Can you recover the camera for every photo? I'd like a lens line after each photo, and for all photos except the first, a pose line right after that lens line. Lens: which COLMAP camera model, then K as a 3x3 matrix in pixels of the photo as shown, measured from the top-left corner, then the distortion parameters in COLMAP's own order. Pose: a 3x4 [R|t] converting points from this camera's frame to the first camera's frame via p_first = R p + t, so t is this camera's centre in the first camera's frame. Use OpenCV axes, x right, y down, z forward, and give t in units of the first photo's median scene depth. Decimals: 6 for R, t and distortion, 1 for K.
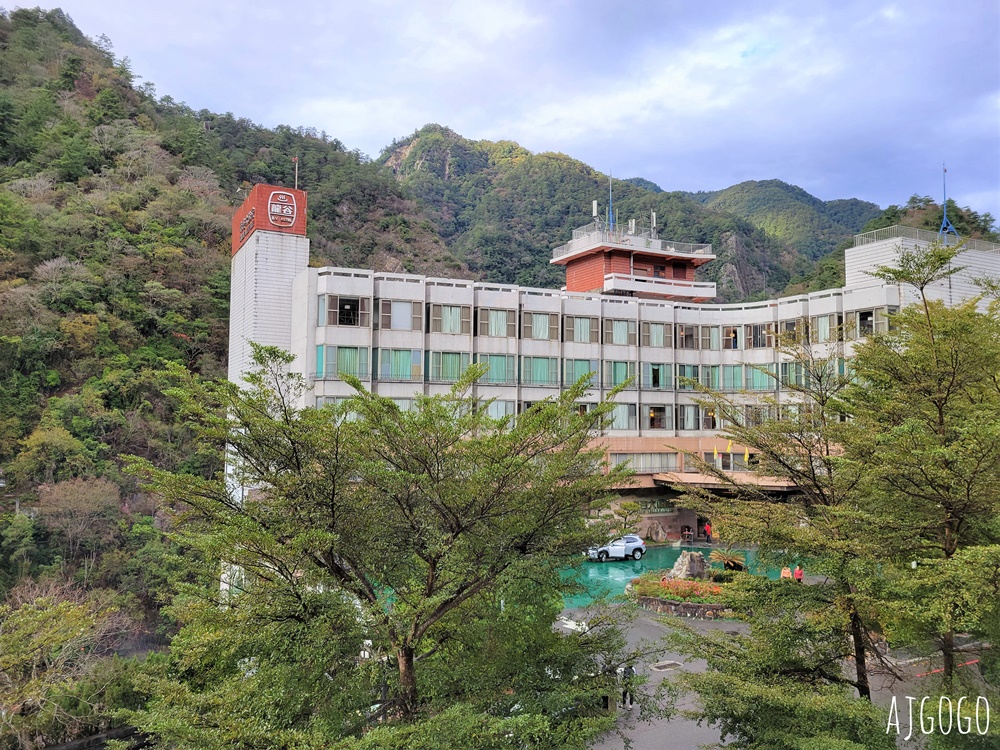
lens RADIAL K [[759.5, 0, 500.4], [0, 759.5, 373.5], [0, 0, 1]] dist [-0.002802, 0.000316]
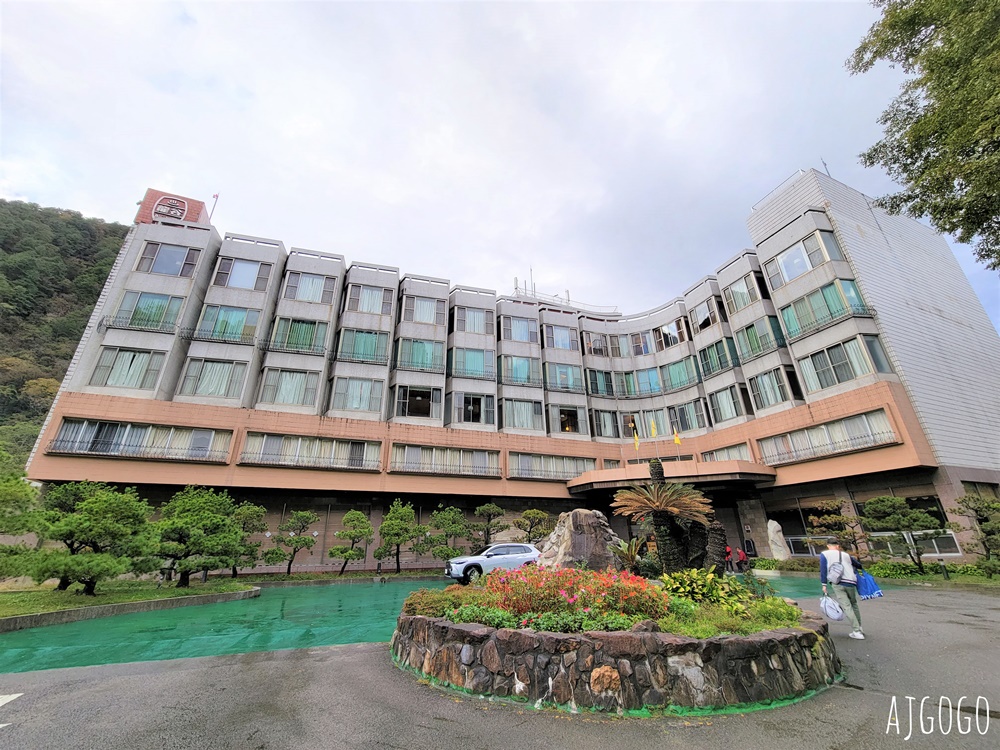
lens RADIAL K [[406.3, 0, 499.7], [0, 406.3, 377.2], [0, 0, 1]] dist [-0.009944, -0.000049]
pose [[0.996772, -0.051271, -0.061786, 0.157099], [0.028080, 0.943570, -0.329981, 0.165497], [0.075218, 0.327181, 0.941963, 0.523530]]
